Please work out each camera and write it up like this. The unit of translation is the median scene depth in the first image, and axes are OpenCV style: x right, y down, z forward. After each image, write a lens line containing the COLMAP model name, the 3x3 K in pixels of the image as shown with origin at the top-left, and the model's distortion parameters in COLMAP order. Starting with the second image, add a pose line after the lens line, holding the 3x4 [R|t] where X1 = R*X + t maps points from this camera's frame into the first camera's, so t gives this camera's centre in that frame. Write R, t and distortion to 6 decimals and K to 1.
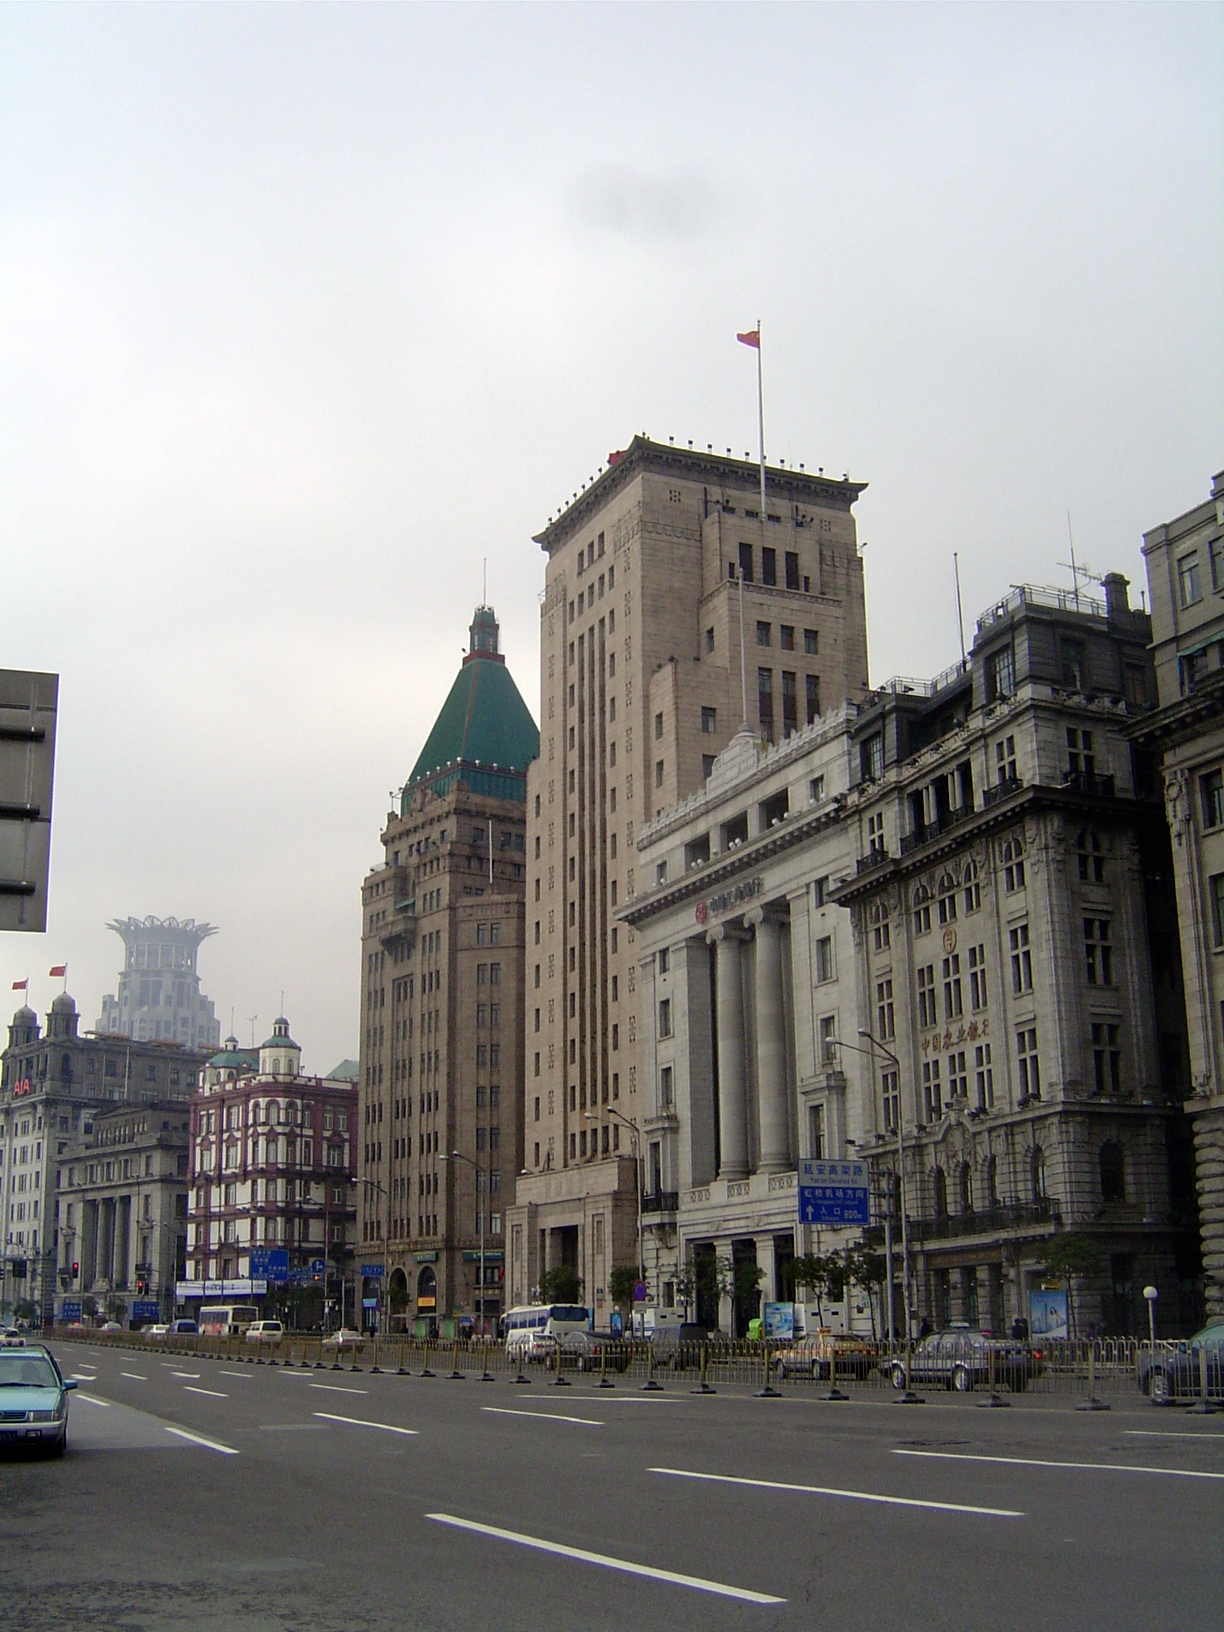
lens RADIAL K [[1879.7, 0, 612.0], [0, 1879.7, 816.0], [0, 0, 1]] dist [-0.138401, -0.007495]
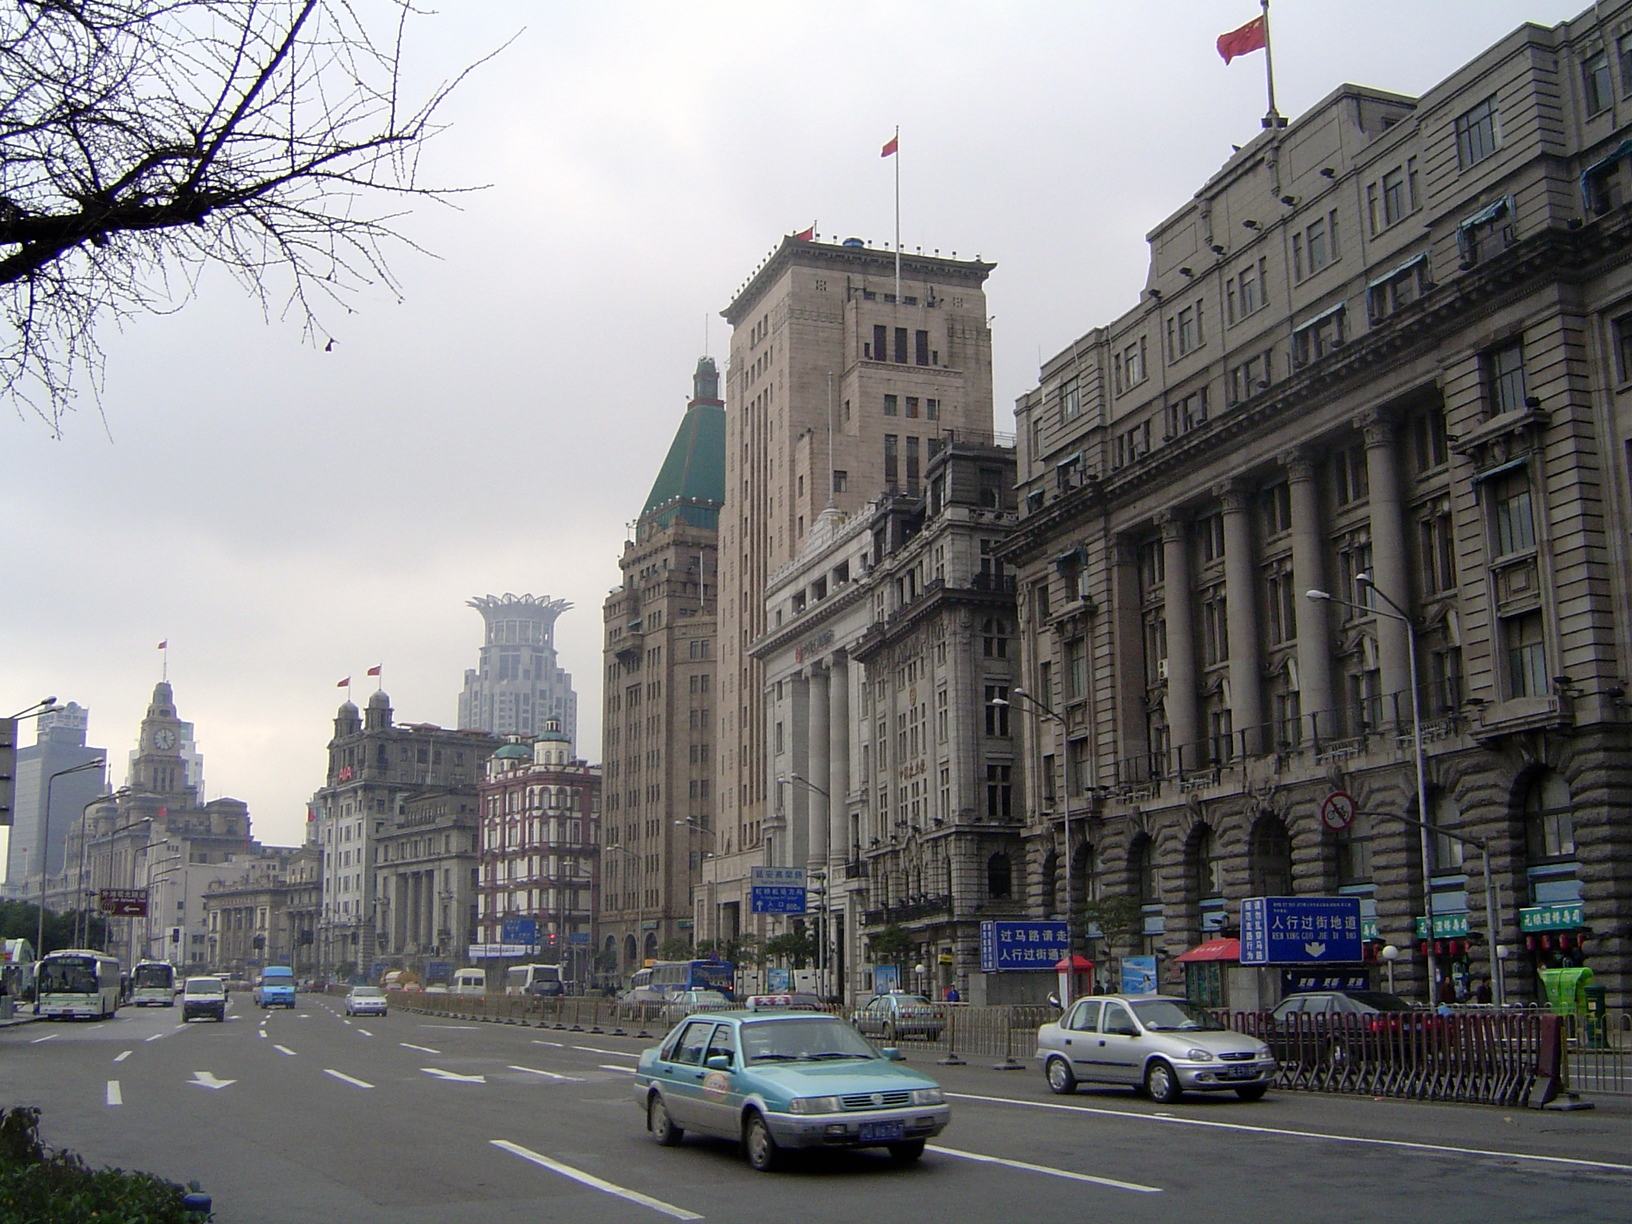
lens RADIAL K [[1846.6, 0, 792.9], [0, 1846.6, 605.5], [0, 0, 1]] dist [-0.116053, -0.063229]
pose [[0.995449, -0.015027, -0.094109, 0.107647], [0.021188, 0.997672, 0.064816, -0.040544], [0.092916, -0.066515, 0.993450, -0.142156]]
